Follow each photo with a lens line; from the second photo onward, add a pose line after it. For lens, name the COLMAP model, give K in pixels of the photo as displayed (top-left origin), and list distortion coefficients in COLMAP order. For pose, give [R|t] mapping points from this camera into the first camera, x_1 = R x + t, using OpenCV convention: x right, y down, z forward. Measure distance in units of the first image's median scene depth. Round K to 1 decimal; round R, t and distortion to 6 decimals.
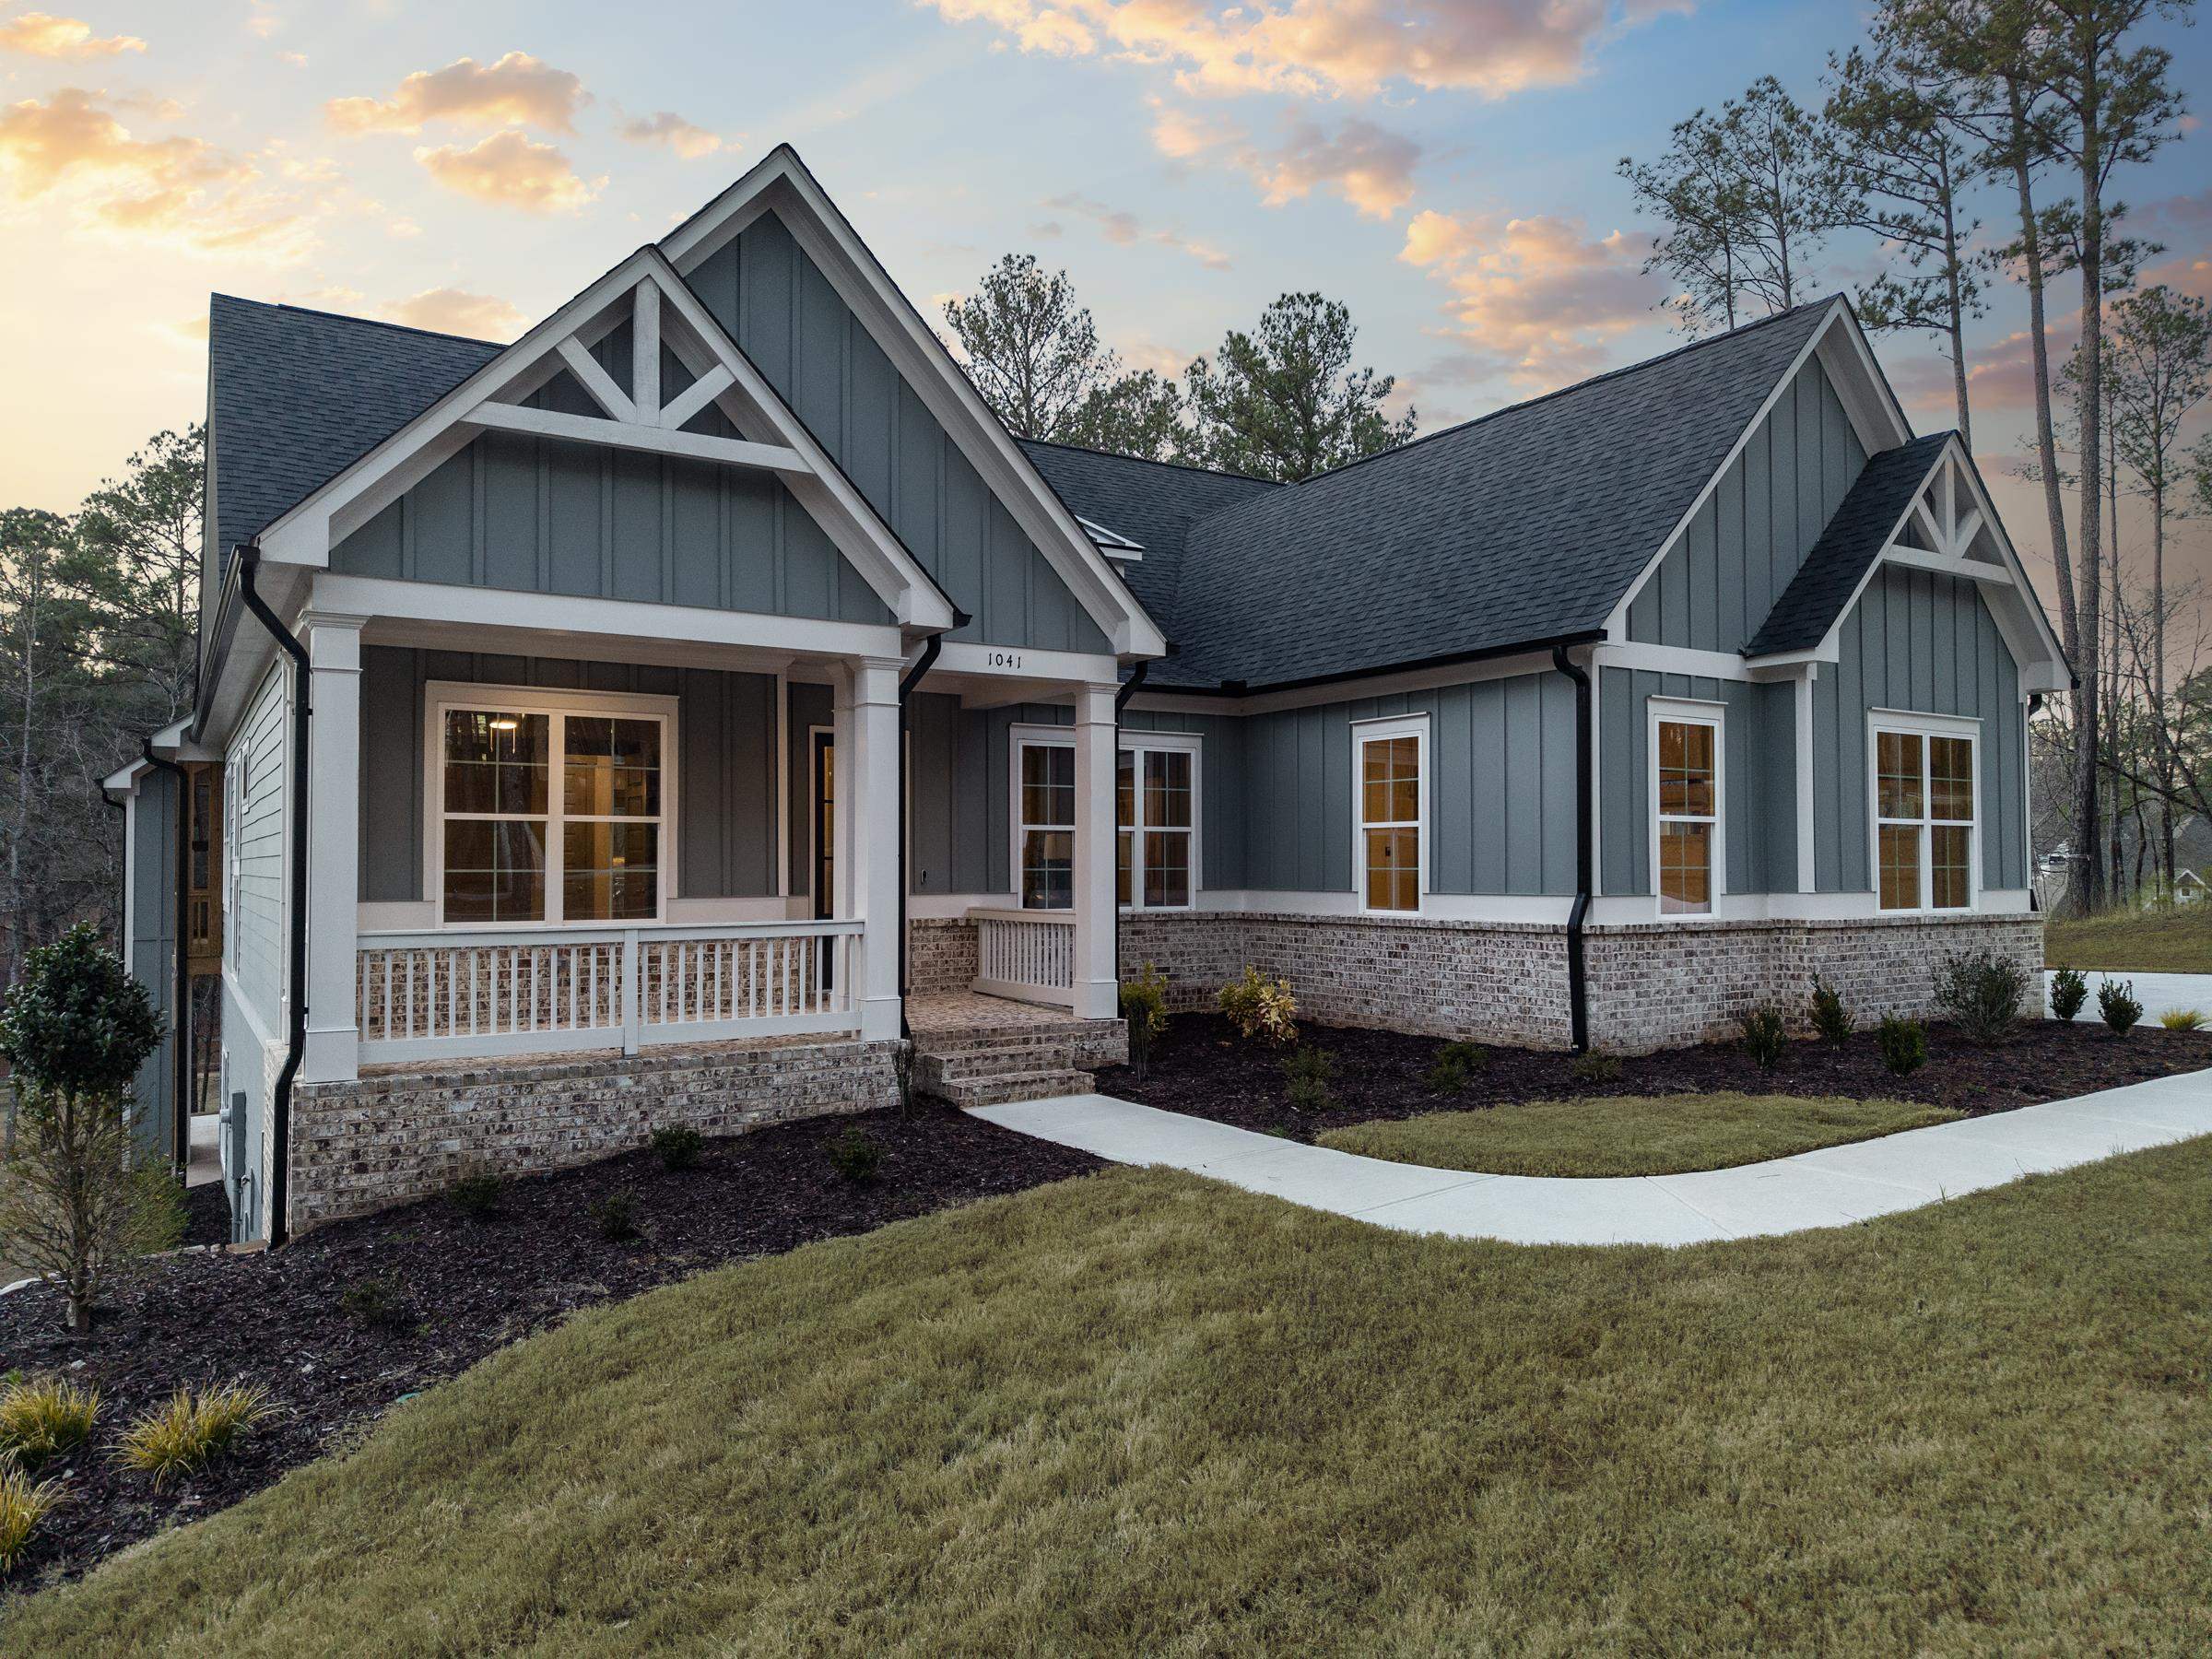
lens RADIAL K [[1473.9, 0, 1105.7], [0, 1473.9, 829.6], [0, 0, 1]] dist [0.021543, -0.018758]
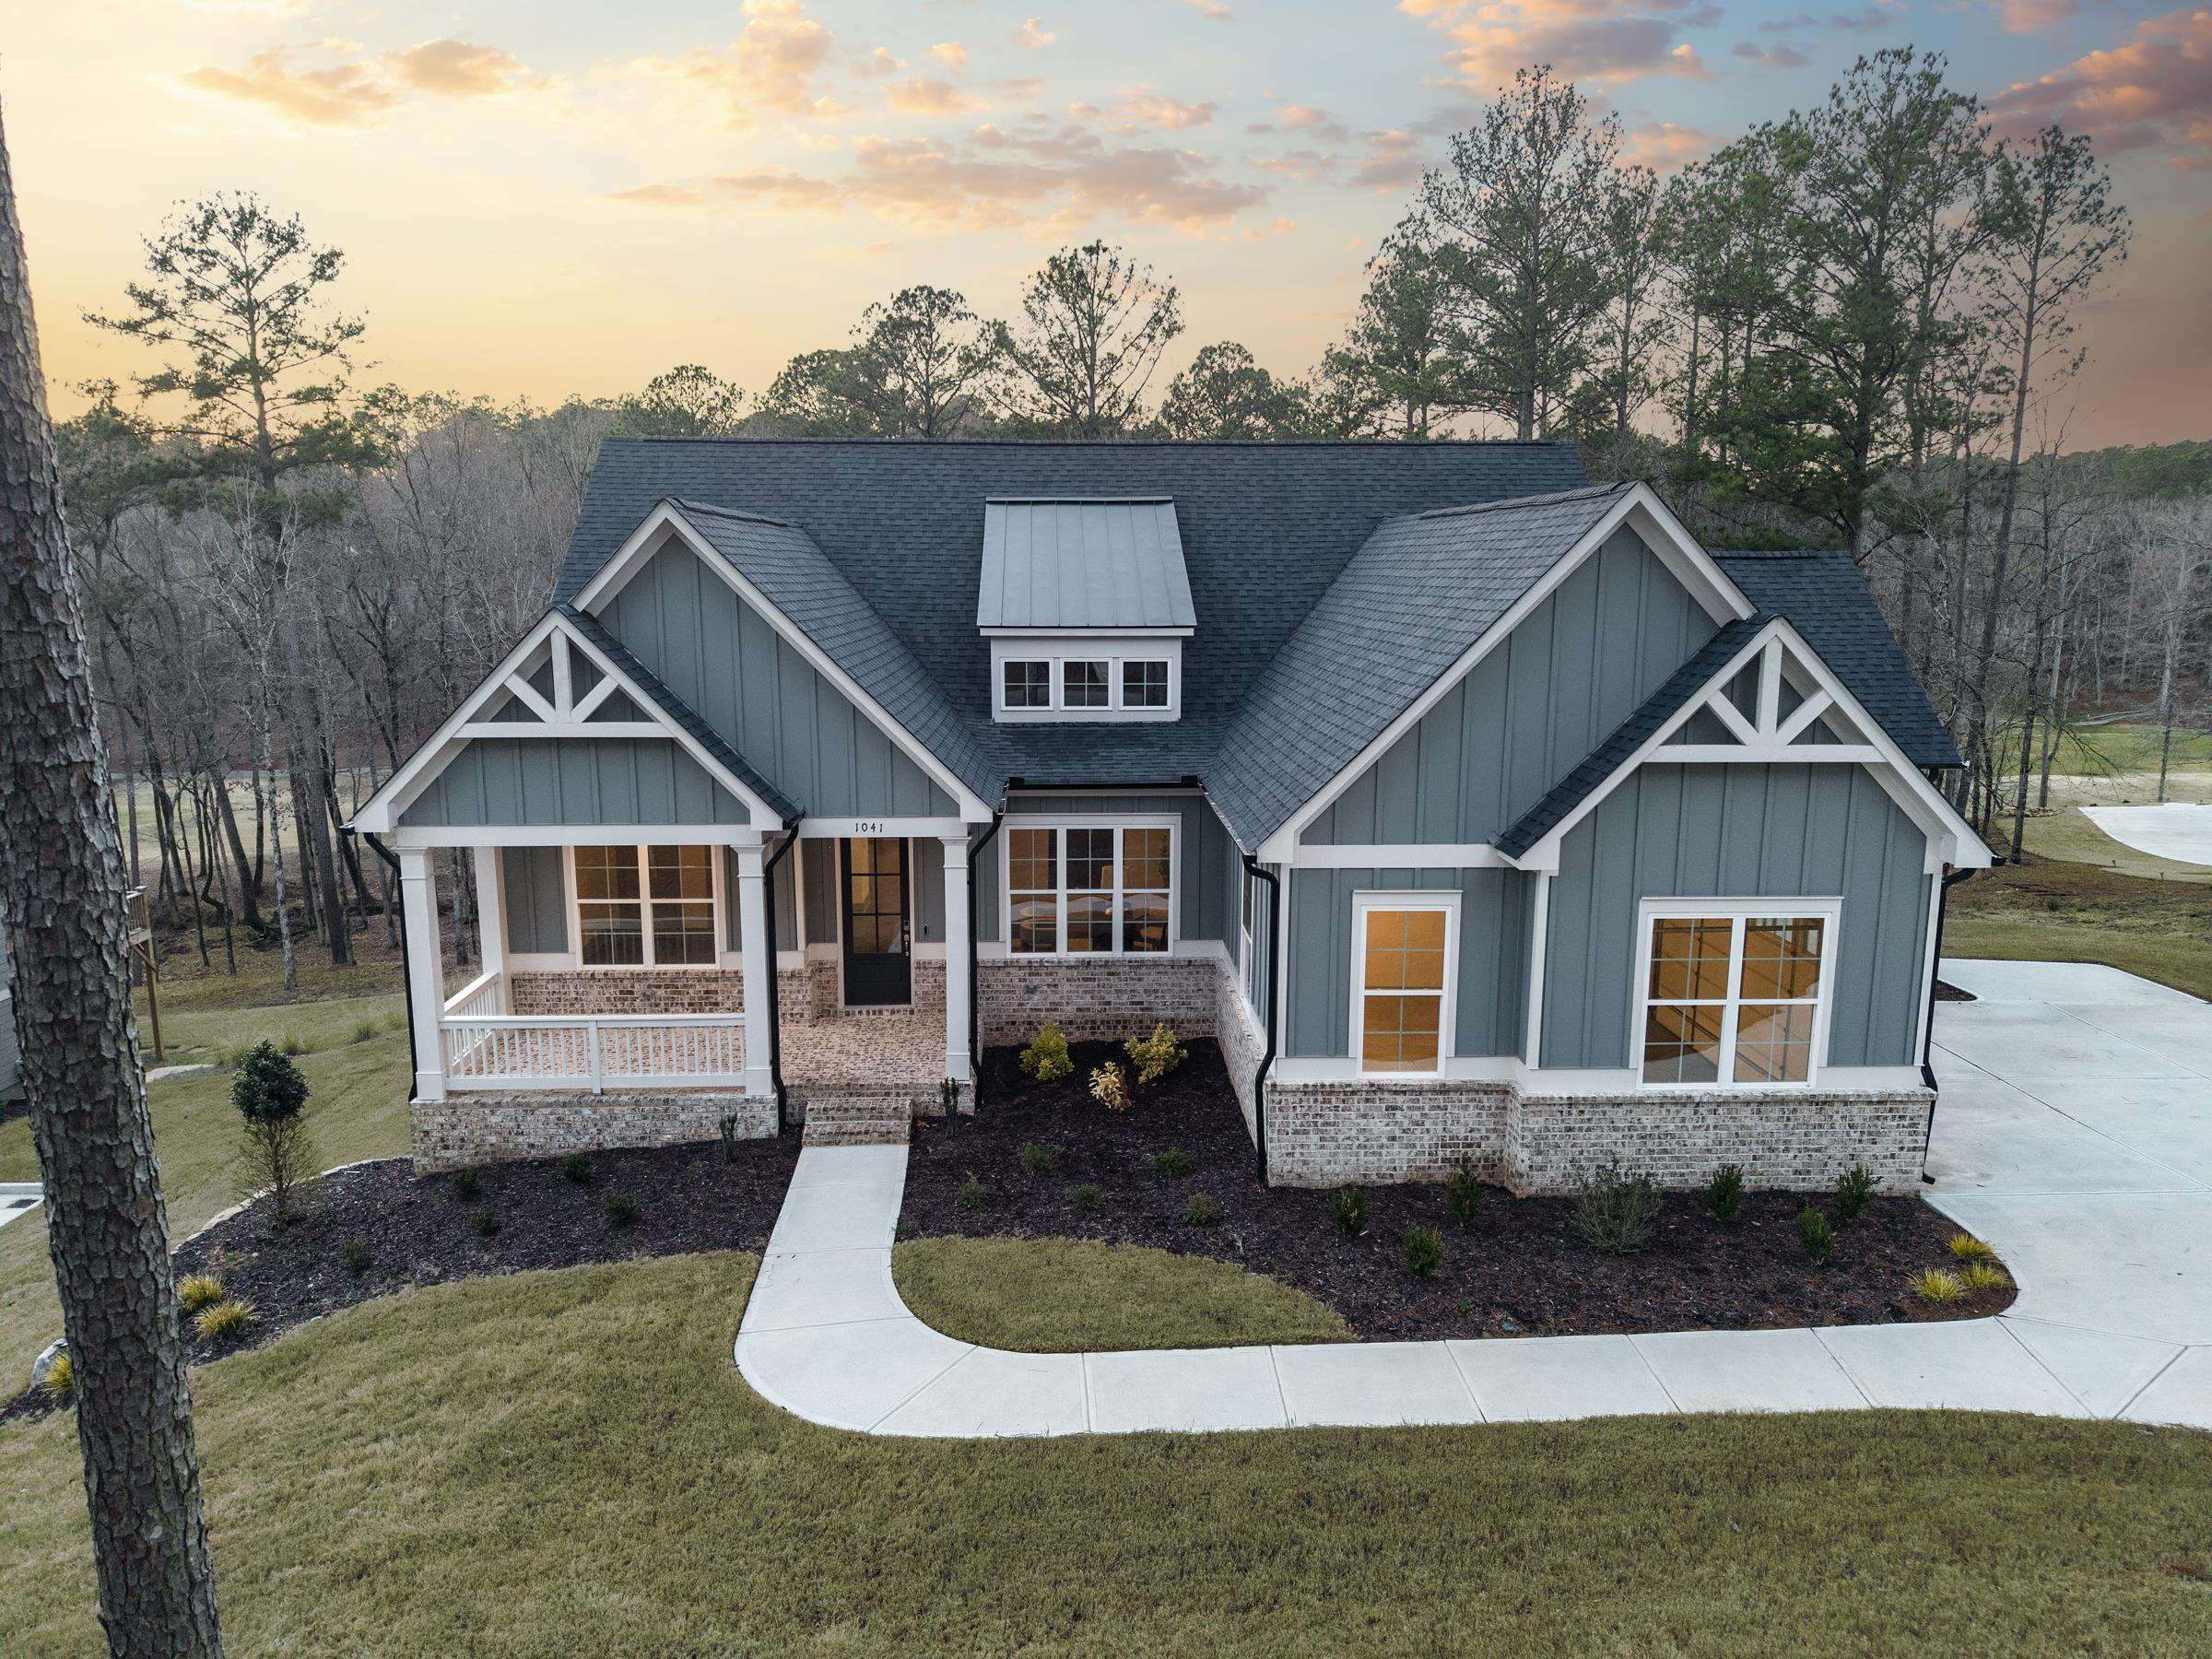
lens RADIAL K [[1473.9, 0, 1101.1], [0, 1473.9, 826.2], [0, 0, 1]] dist [0.021543, -0.018758]
pose [[0.862906, 0.091266, -0.497056, 0.828326], [0.009213, 0.980553, 0.196036, -0.396299], [0.505281, -0.173740, 0.845284, -0.053134]]
